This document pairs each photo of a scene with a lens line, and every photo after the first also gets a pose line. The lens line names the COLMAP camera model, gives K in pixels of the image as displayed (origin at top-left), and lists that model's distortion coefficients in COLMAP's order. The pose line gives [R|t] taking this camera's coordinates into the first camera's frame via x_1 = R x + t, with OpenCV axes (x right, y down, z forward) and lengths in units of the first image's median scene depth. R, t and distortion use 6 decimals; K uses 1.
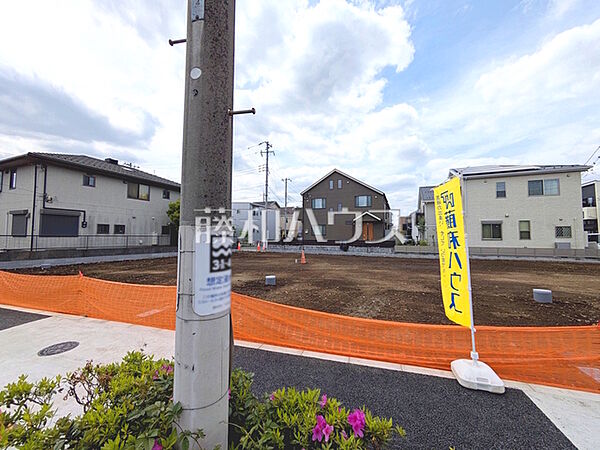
lens RADIAL K [[237.8, 0, 302.0], [0, 237.8, 224.4], [0, 0, 1]] dist [-0.002190, 0.002312]
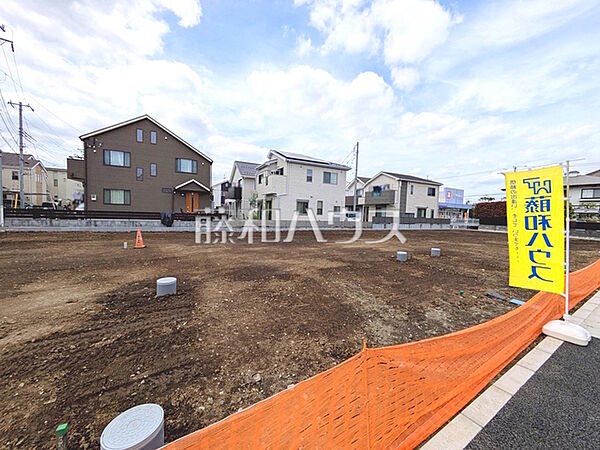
lens RADIAL K [[237.8, 0, 301.9], [0, 237.8, 223.8], [0, 0, 1]] dist [-0.002190, 0.002312]
pose [[0.649200, -0.017849, 0.760409, -0.160043], [-0.069236, 0.994188, 0.082447, 0.009725], [-0.757460, -0.106172, 0.644190, 0.190266]]
